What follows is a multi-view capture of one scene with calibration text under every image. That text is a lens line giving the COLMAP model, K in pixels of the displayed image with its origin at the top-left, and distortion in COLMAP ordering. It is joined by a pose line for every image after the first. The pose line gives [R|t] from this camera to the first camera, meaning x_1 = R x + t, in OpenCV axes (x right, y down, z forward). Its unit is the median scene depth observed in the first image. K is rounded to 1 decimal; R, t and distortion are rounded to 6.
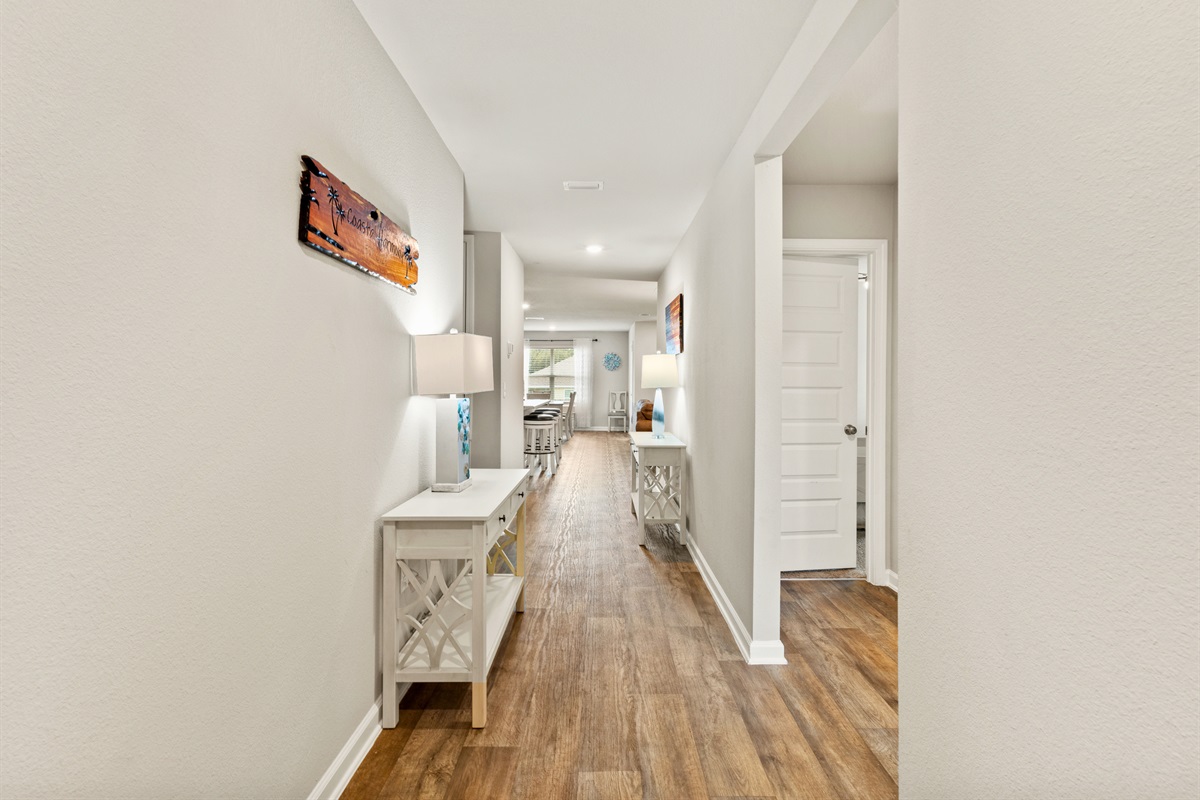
lens RADIAL K [[574.9, 0, 608.5], [0, 574.9, 381.2], [0, 0, 1]] dist [0.002098, 0.000768]
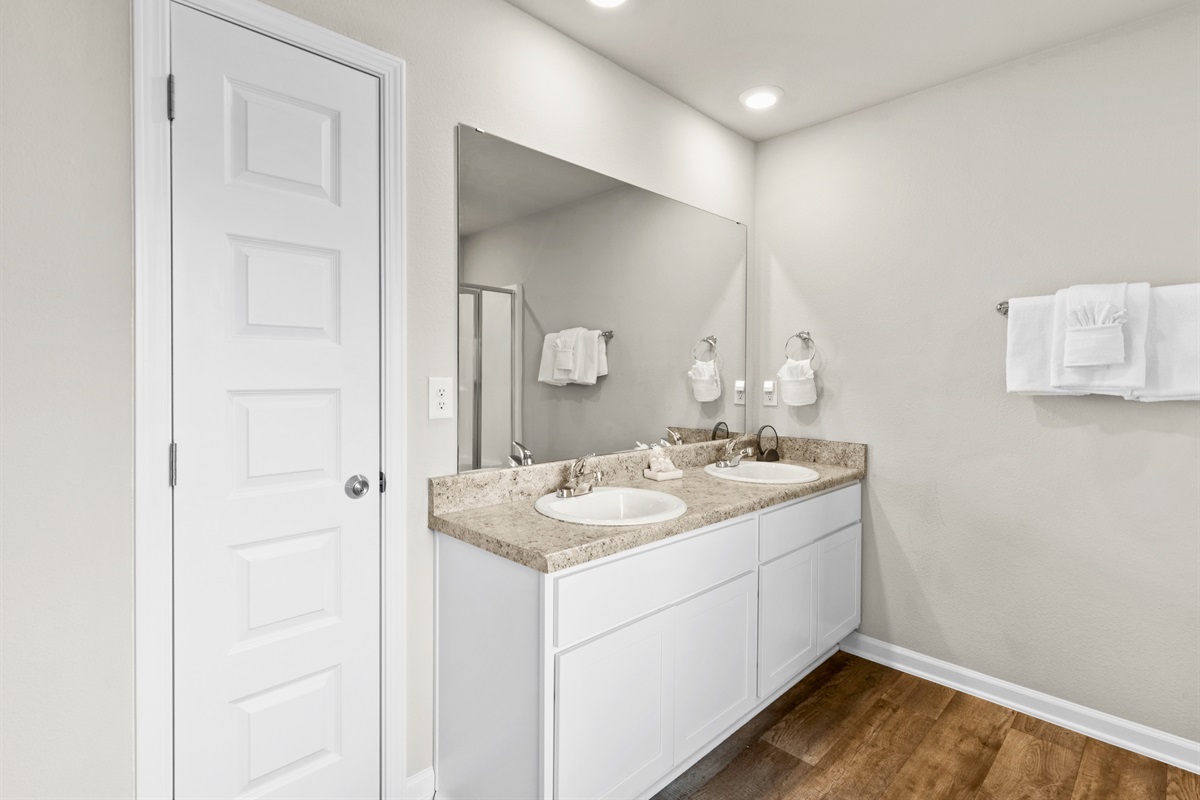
lens RADIAL K [[574.9, 0, 608.5], [0, 574.9, 381.2], [0, 0, 1]] dist [0.002098, 0.000768]
pose [[-0.696423, -0.020035, 0.717351, 0.023096], [-0.015854, 0.999796, 0.012532, 0.005437], [-0.717456, -0.002645, -0.696599, 1.869170]]
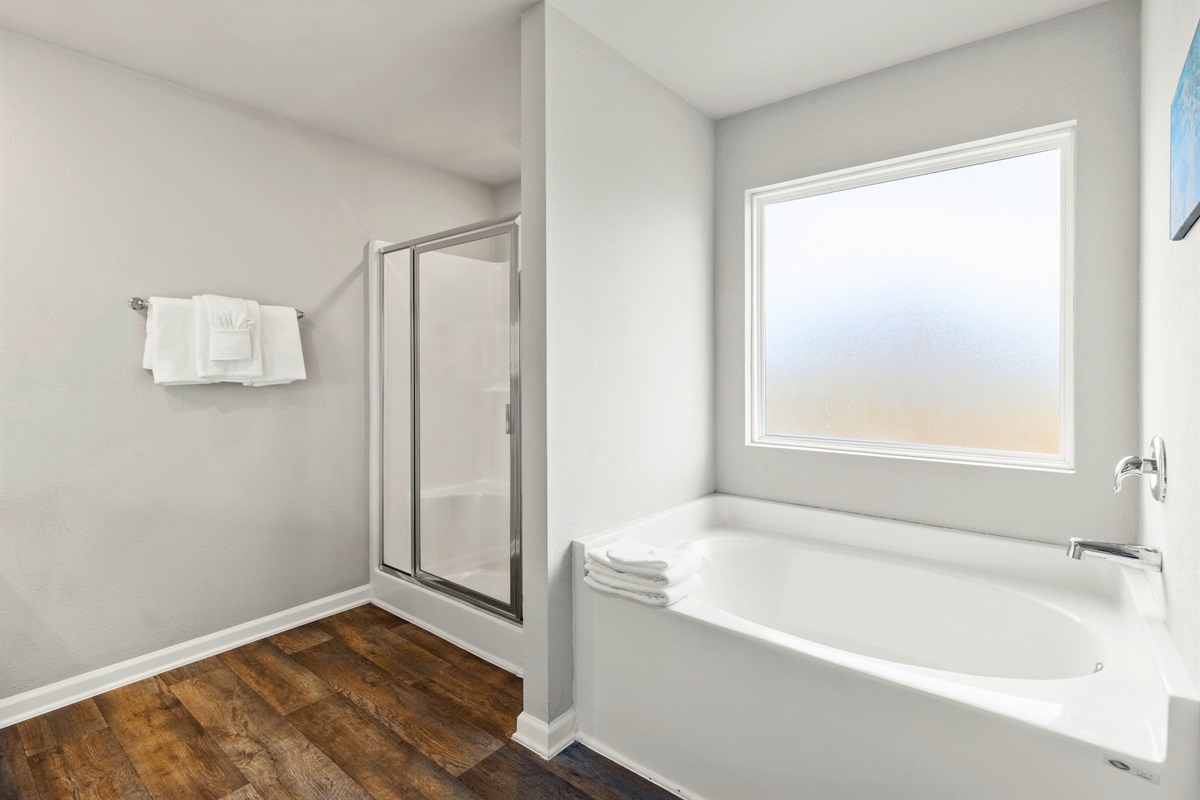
lens RADIAL K [[561.1, 0, 604.2], [0, 561.1, 369.1], [0, 0, 1]] dist [0.003289, 0.000843]
pose [[-0.638666, -0.004972, -0.769468, 0.498505], [0.000502, 0.999976, -0.006878, 0.006827], [0.769484, -0.004779, -0.638649, 1.995889]]
